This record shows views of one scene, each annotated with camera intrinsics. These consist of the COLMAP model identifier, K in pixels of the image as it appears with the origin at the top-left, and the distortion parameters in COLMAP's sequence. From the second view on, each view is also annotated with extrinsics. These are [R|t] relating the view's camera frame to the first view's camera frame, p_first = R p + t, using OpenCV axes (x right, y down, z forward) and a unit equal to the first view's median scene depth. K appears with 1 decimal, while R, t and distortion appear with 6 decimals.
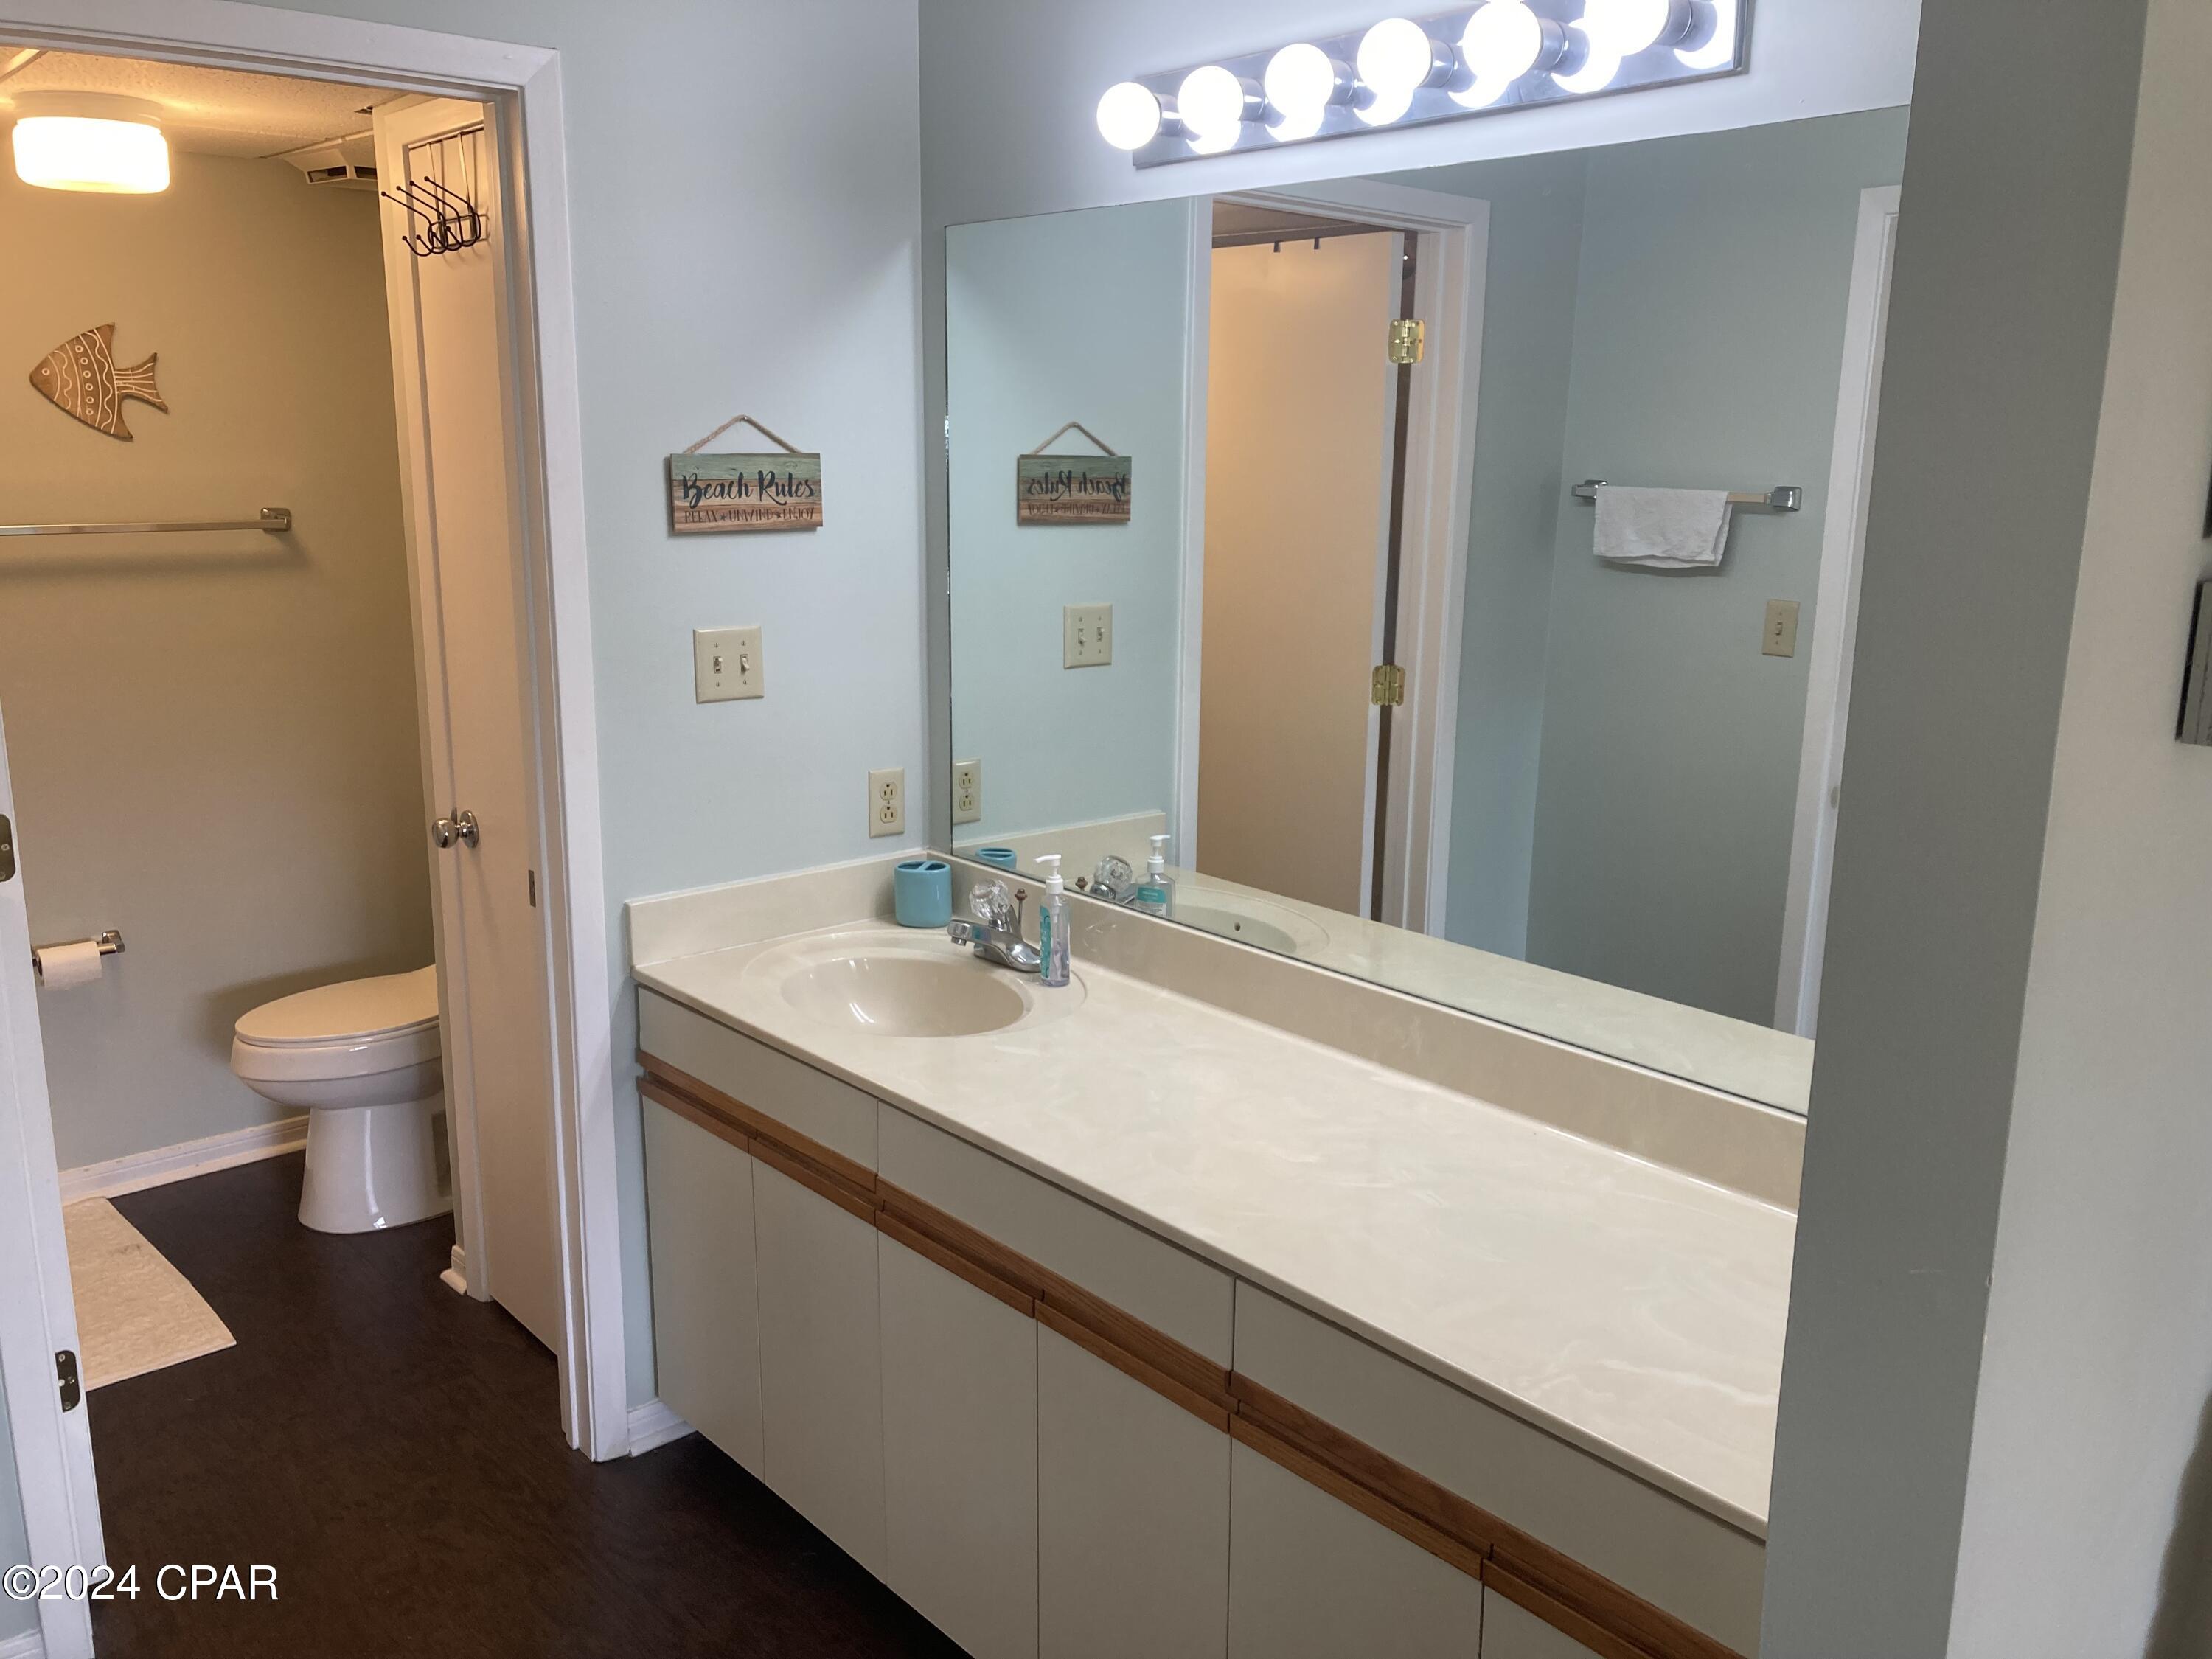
lens RADIAL K [[1819.1, 0, 1102.8], [0, 1819.1, 824.6], [0, 0, 1]] dist [0.041703, -0.052244]
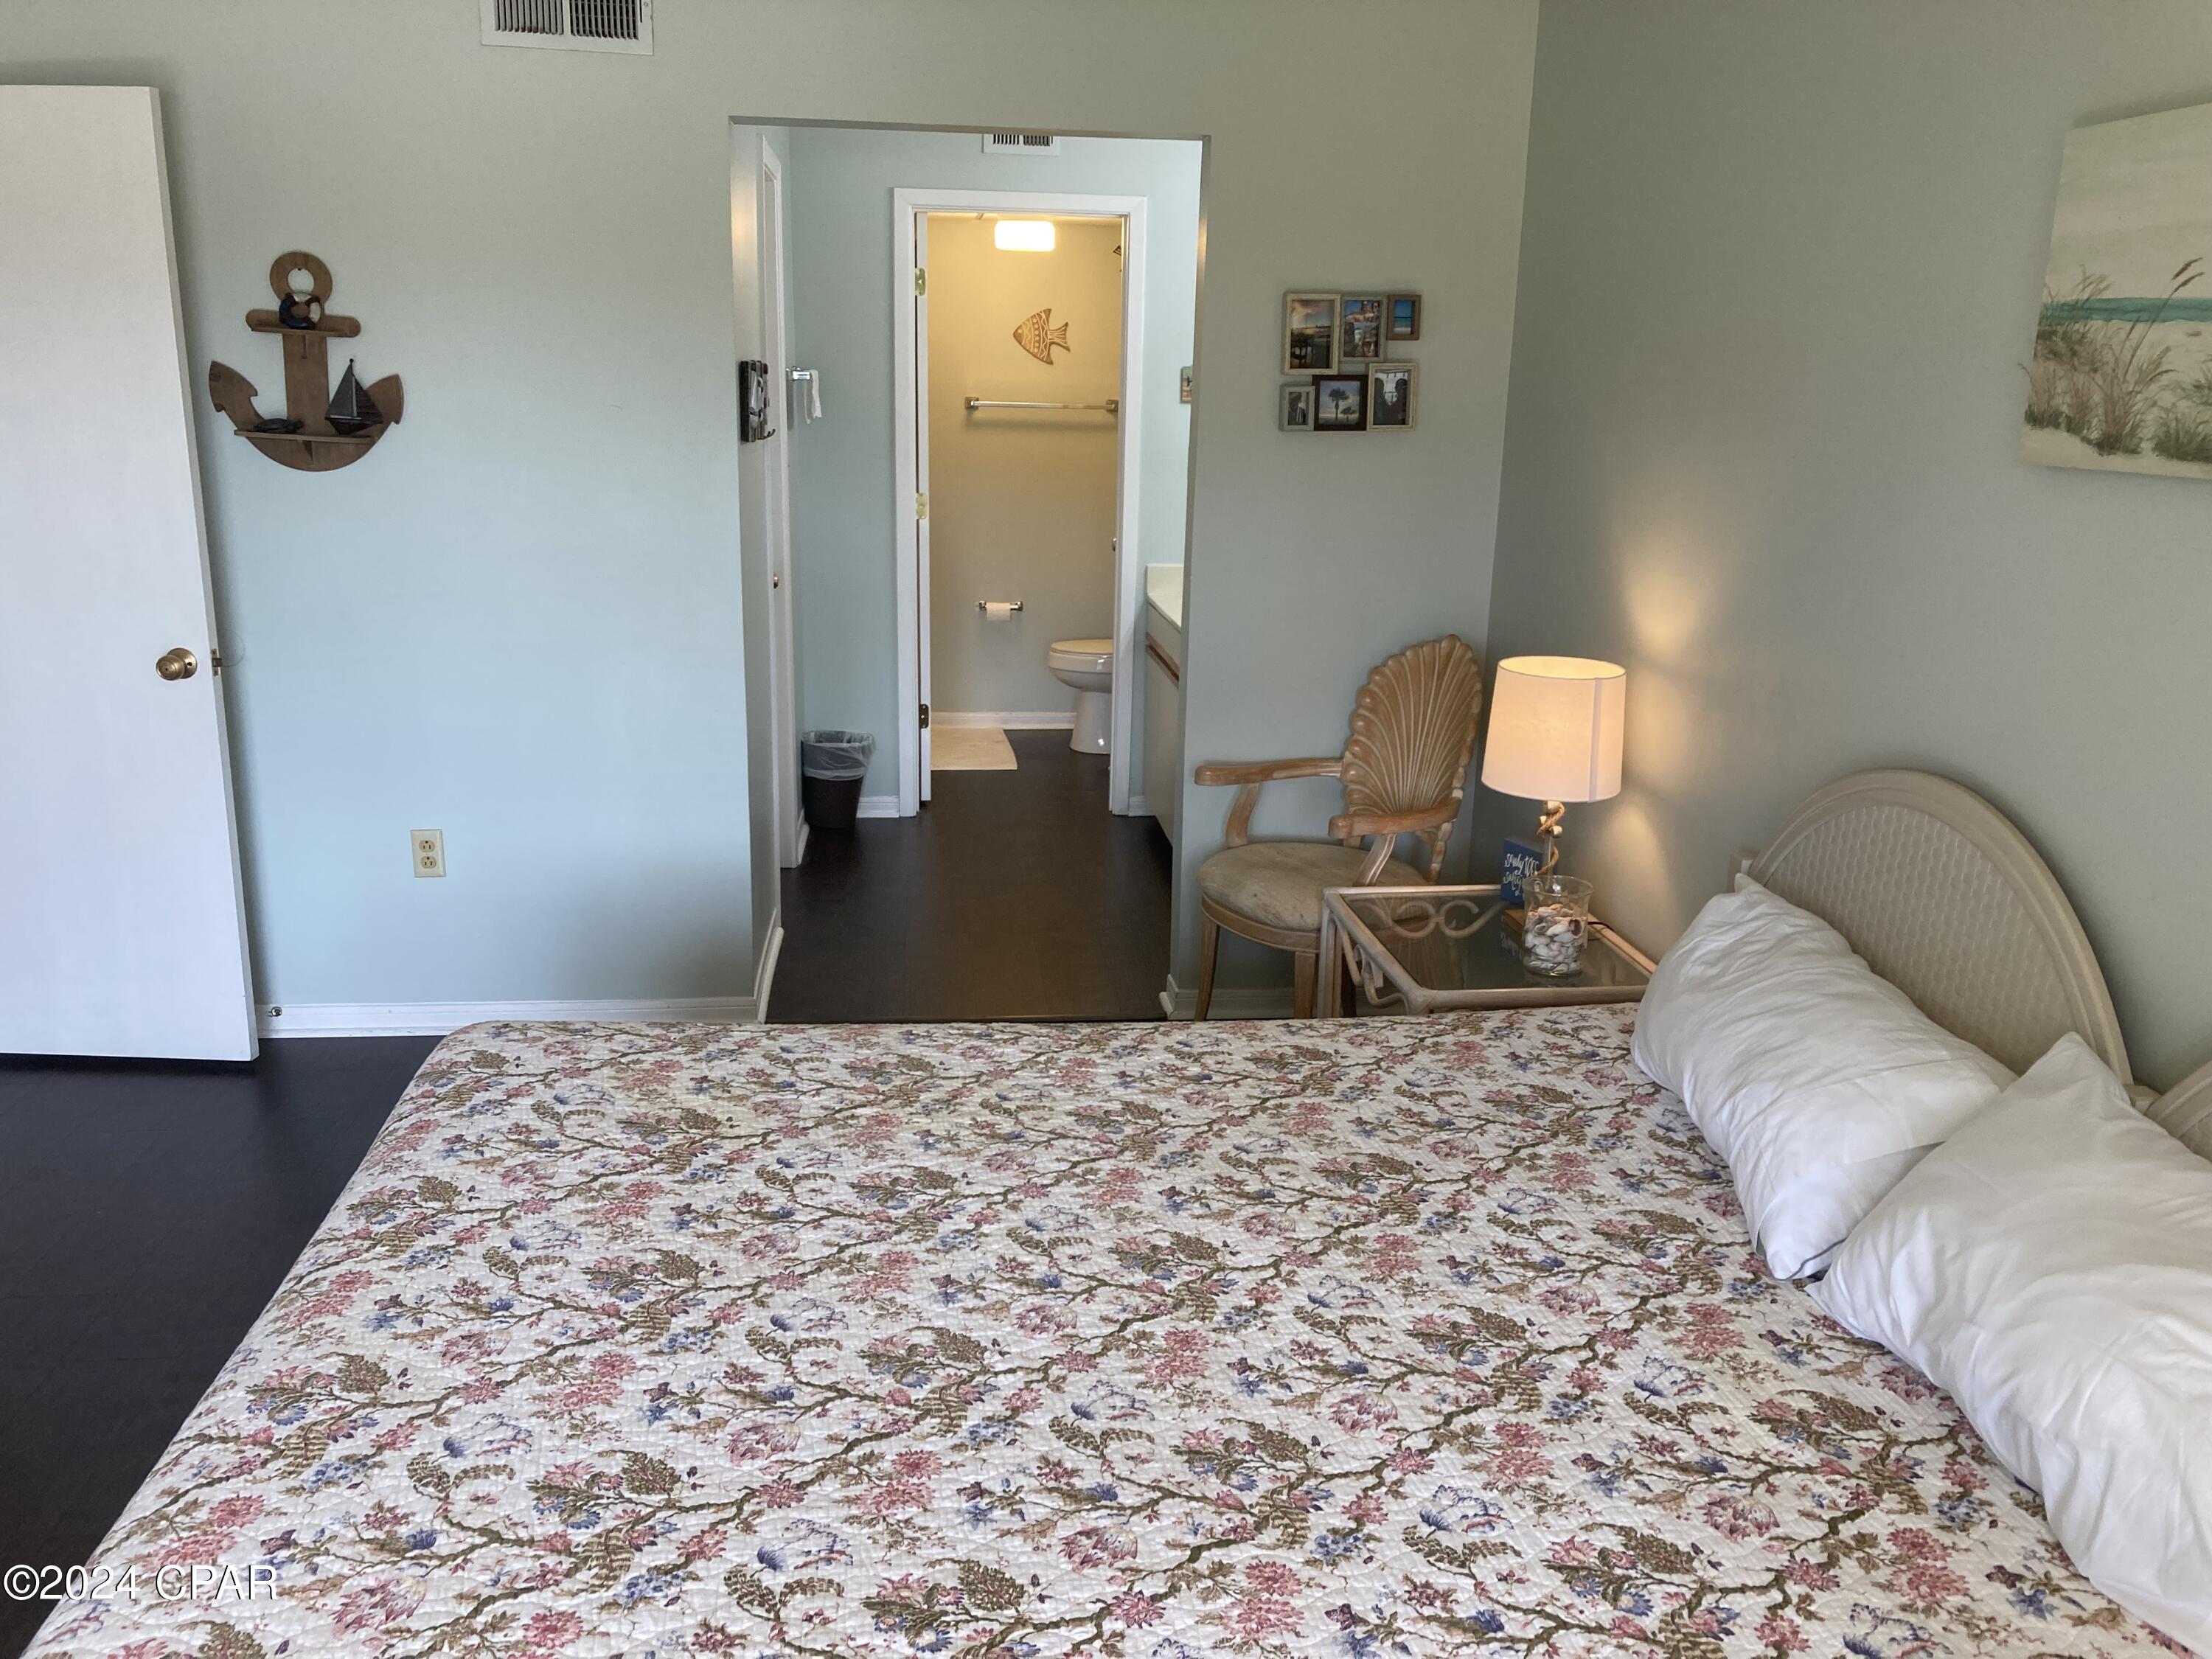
lens RADIAL K [[1819.1, 0, 1153.8], [0, 1819.1, 816.5], [0, 0, 1]] dist [0.041703, -0.052244]
pose [[0.827436, 0.144099, -0.542757, 0.869413], [-0.135357, 0.989198, 0.056273, 0.190299], [0.545002, 0.026904, 0.838003, -0.754986]]
